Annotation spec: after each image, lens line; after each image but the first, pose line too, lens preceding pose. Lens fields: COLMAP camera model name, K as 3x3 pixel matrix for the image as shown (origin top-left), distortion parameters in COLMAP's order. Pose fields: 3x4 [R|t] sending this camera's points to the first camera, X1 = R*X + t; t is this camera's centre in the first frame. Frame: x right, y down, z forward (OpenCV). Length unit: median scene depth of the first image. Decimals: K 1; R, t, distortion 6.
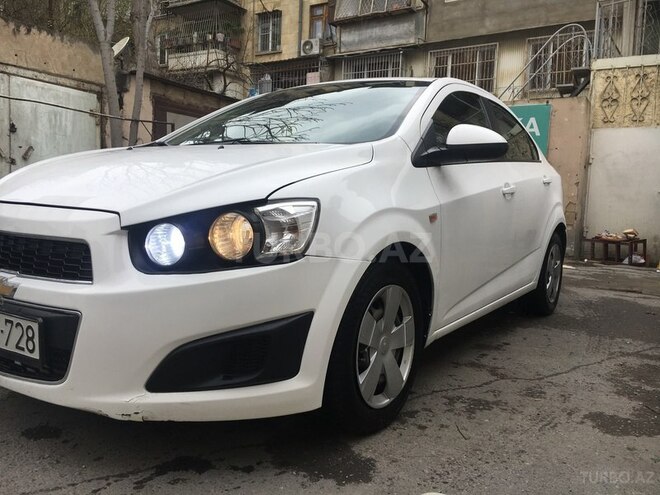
lens RADIAL K [[555.6, 0, 330.0], [0, 555.6, 247.5], [0, 0, 1]] dist [0.084275, -0.104457]
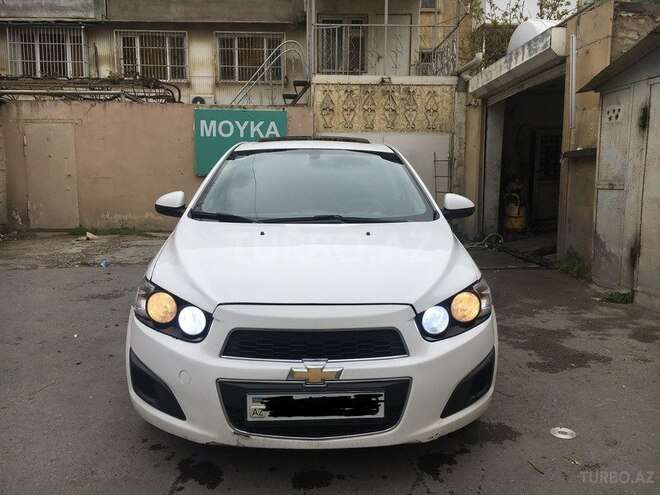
lens RADIAL K [[555.6, 0, 330.0], [0, 555.6, 247.5], [0, 0, 1]] dist [0.084275, -0.104457]
pose [[0.815878, -0.111520, 0.567368, -0.227094], [0.080815, 0.993587, 0.079084, -0.057188], [-0.572549, -0.018672, 0.819658, -0.010458]]
